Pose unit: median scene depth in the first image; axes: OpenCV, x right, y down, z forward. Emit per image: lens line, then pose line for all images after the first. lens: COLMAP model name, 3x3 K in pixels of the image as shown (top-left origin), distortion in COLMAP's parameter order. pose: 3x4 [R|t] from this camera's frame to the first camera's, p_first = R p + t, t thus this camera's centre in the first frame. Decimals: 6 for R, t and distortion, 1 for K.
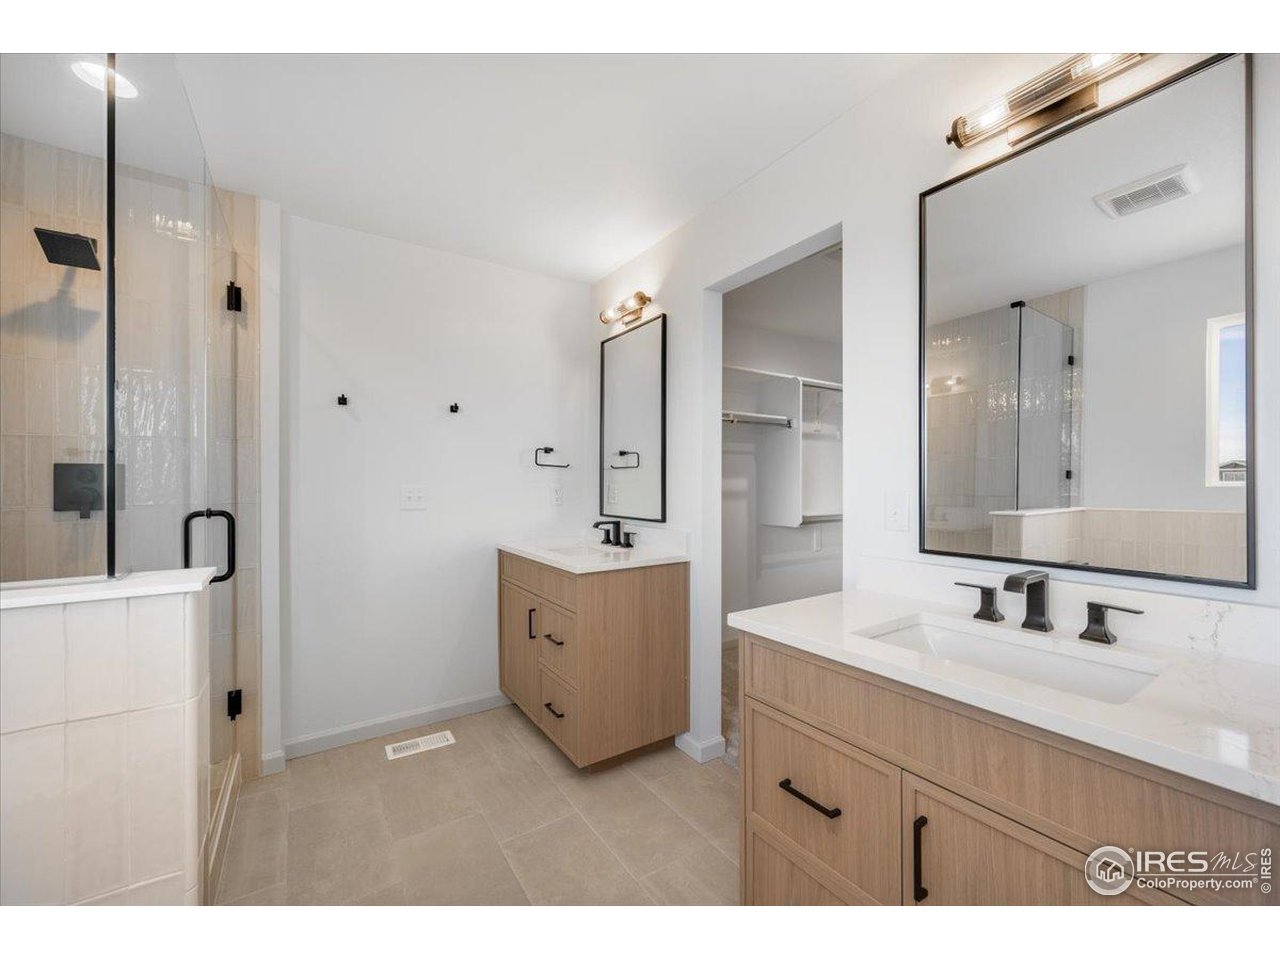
lens RADIAL K [[505.4, 0, 633.4], [0, 505.4, 487.2], [0, 0, 1]] dist [-0.002848, -0.000353]
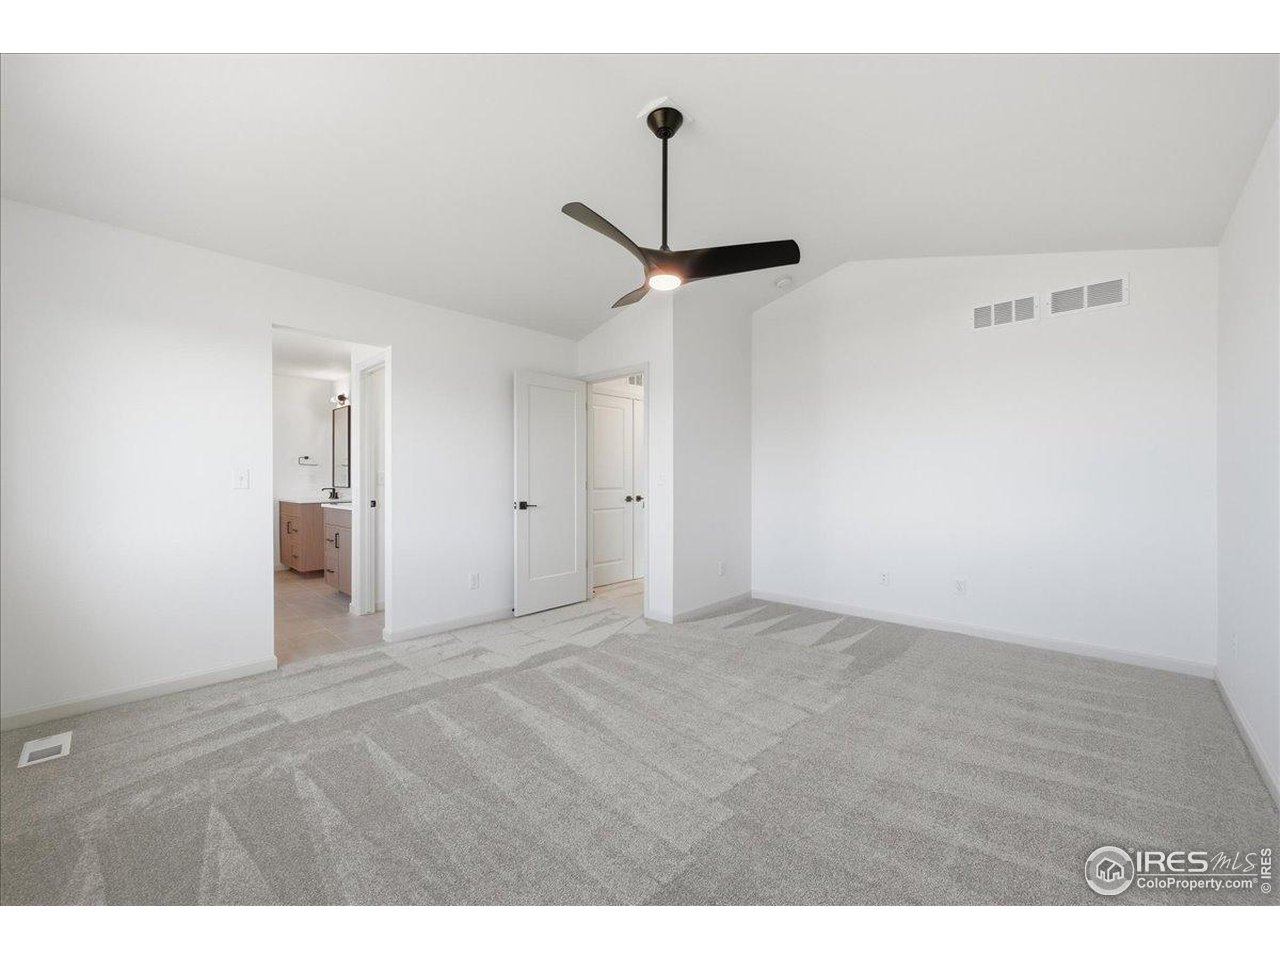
lens RADIAL K [[505.4, 0, 633.4], [0, 505.4, 487.2], [0, 0, 1]] dist [-0.002848, -0.000353]
pose [[0.976573, -0.000265, 0.215188, 0.854340], [-0.001734, 0.999957, 0.009102, 0.038830], [-0.215181, -0.009262, 0.976530, -1.676087]]
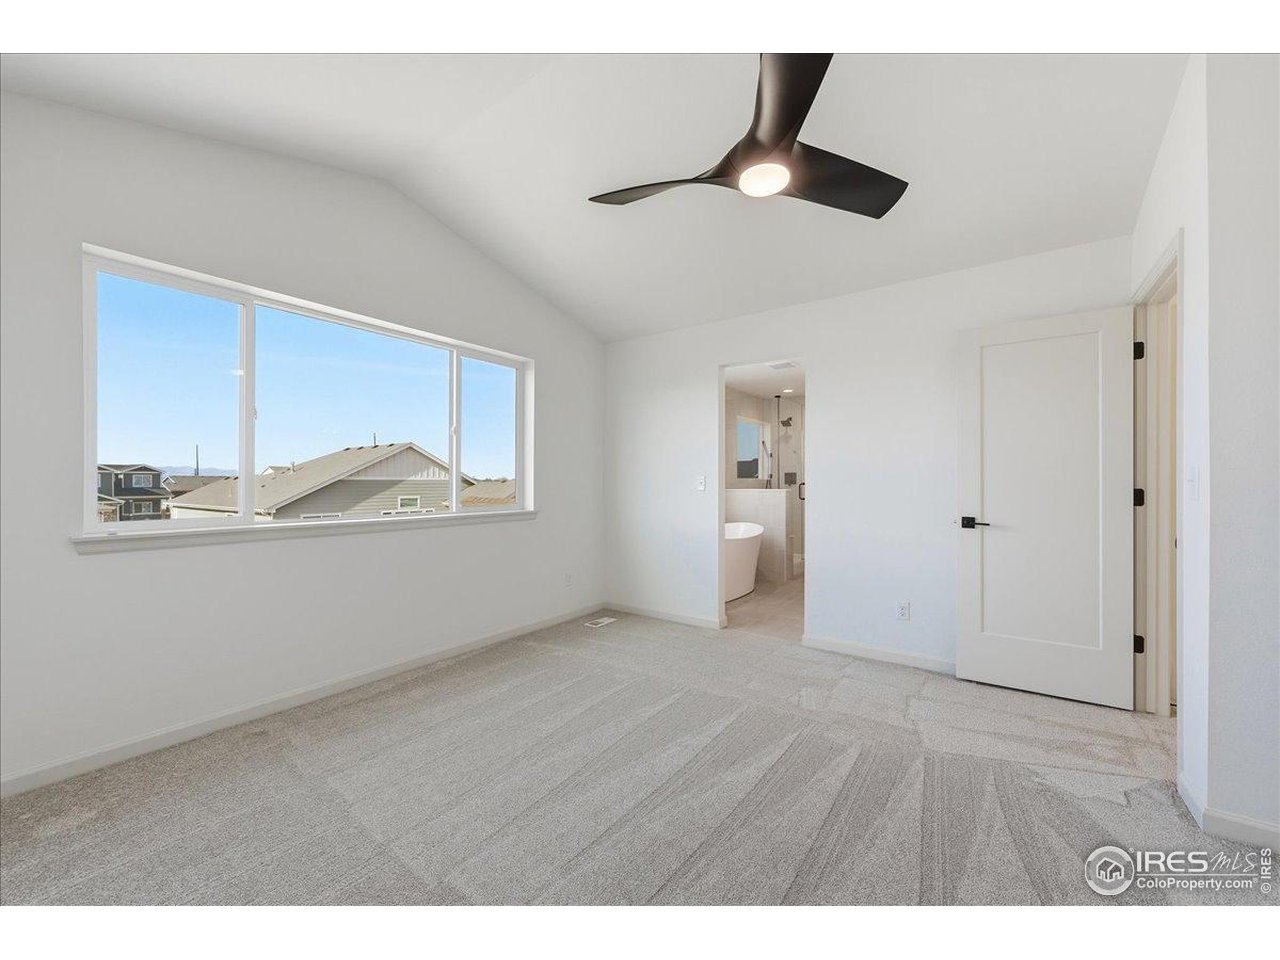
lens RADIAL K [[500.1, 0, 635.0], [0, 500.1, 478.0], [0, 0, 1]] dist [-0.000982, -0.000098]
pose [[0.344718, -0.004628, -0.938695, 1.635336], [-0.004639, 0.999967, -0.006634, 0.024083], [0.938695, 0.006641, 0.344685, -1.124074]]
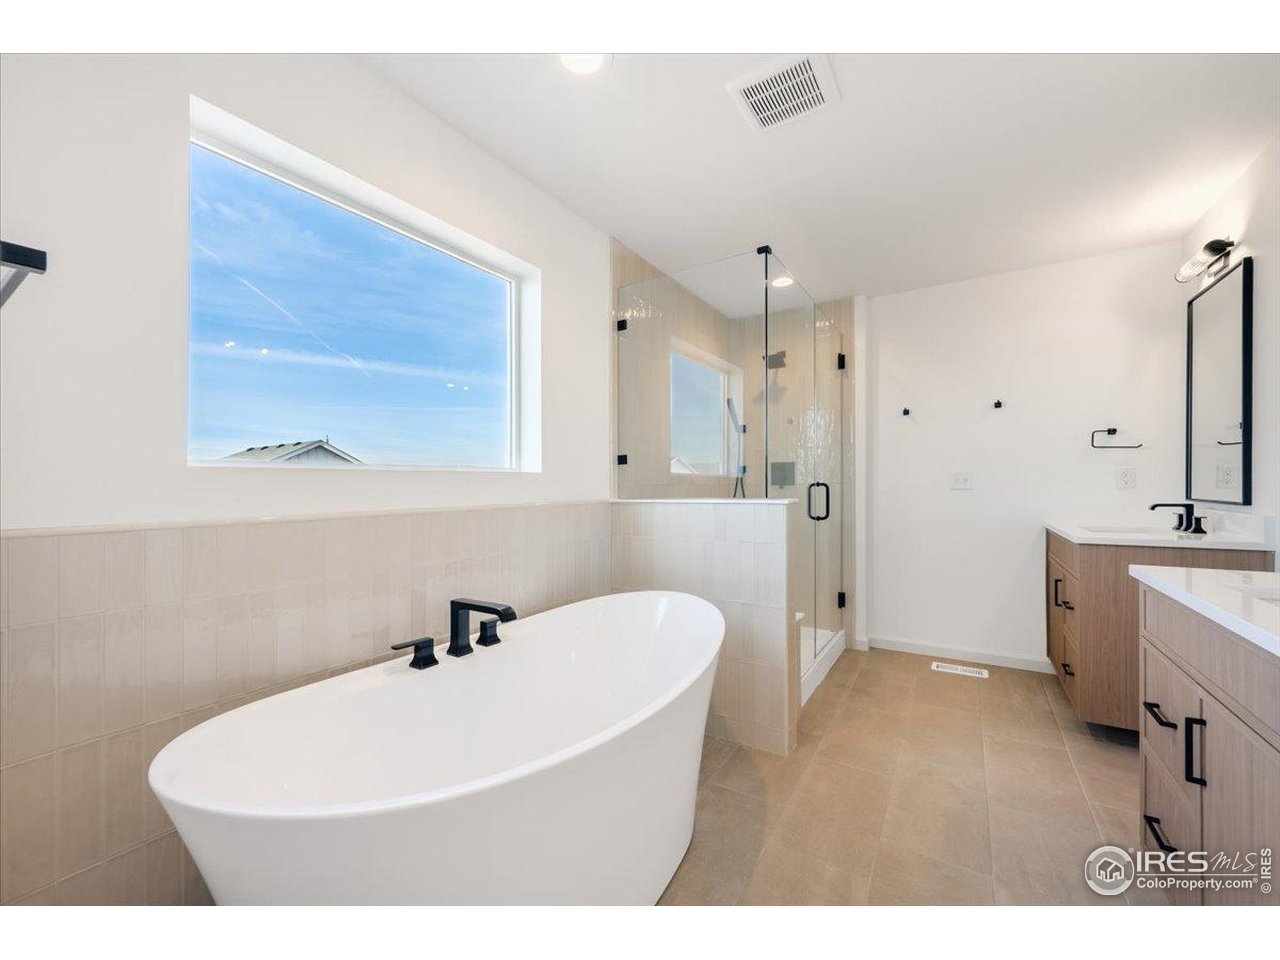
lens RADIAL K [[505.4, 0, 633.4], [0, 505.4, 487.2], [0, 0, 1]] dist [-0.002848, -0.000353]
pose [[0.396492, 0.003398, -0.918032, 0.399916], [0.002741, 0.999984, 0.004885, 0.030246], [0.918034, -0.004453, 0.396476, -0.258807]]
